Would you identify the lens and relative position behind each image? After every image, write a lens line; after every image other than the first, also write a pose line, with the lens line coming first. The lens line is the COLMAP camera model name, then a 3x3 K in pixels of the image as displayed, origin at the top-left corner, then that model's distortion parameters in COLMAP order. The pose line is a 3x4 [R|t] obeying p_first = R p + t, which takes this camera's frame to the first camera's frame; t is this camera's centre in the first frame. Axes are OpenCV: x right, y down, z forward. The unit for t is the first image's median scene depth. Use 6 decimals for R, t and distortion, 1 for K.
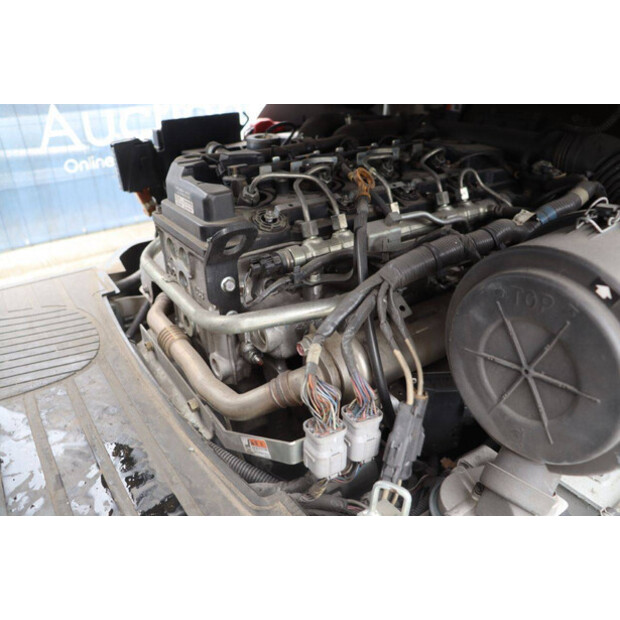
lens RADIAL K [[506.1, 0, 310.0], [0, 506.1, 310.0], [0, 0, 1]] dist [-0.166034, 0.119736]
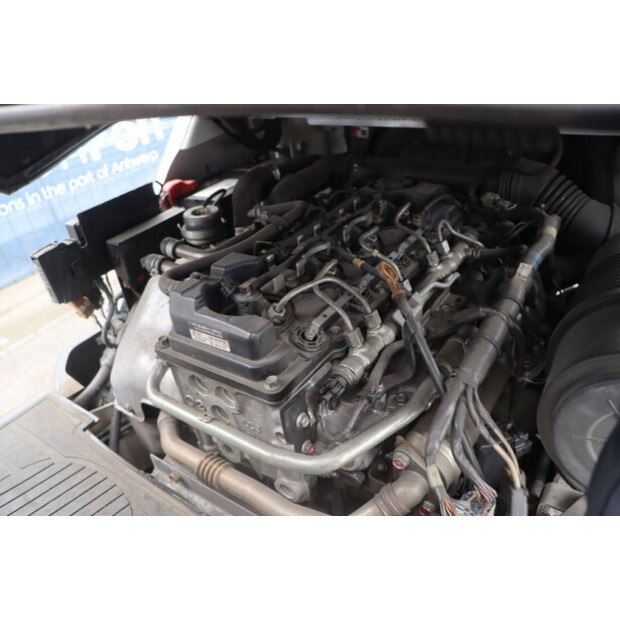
lens RADIAL K [[506.1, 0, 310.0], [0, 506.1, 310.0], [0, 0, 1]] dist [-0.166034, 0.119736]
pose [[0.928650, -0.261058, 0.263549, -0.273936], [0.251177, 0.965323, 0.071145, -0.252785], [-0.272983, 0.000129, 0.962019, 0.051346]]
